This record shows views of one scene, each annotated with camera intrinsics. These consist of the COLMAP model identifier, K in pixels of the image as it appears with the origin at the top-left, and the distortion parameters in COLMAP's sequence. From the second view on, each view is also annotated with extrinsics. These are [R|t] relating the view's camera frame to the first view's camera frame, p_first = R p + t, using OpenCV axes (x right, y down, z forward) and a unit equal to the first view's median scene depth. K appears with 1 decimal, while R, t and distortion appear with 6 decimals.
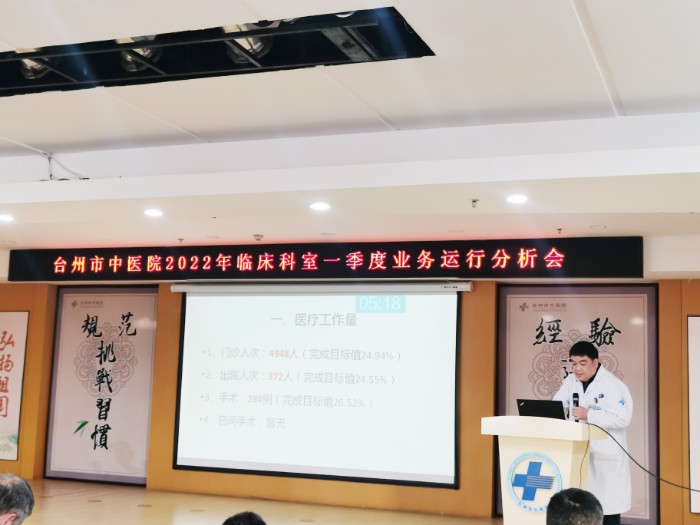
lens RADIAL K [[981.6, 0, 350.0], [0, 981.6, 262.5], [0, 0, 1]] dist [0.036753, -0.013425]
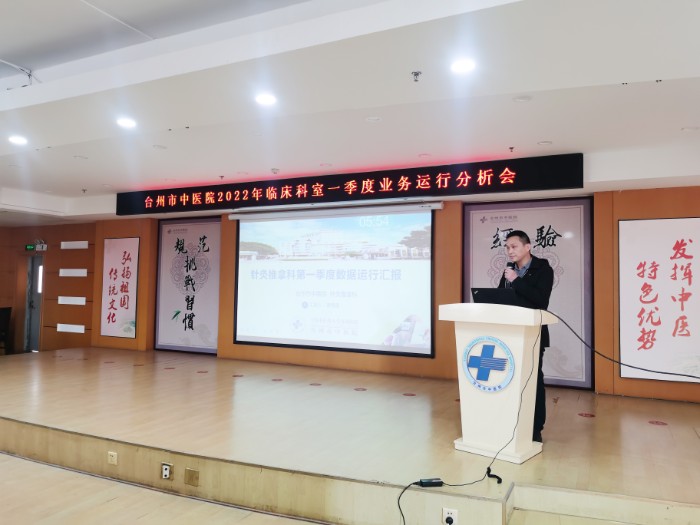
lens RADIAL K [[552.4, 0, 338.6], [0, 552.4, 263.4], [0, 0, 1]] dist [0.029076, -0.000980]
pose [[0.995235, -0.022931, -0.094768, 0.055067], [0.030488, 0.996401, 0.079087, 0.039507], [0.092613, -0.081599, 0.992353, 0.255307]]
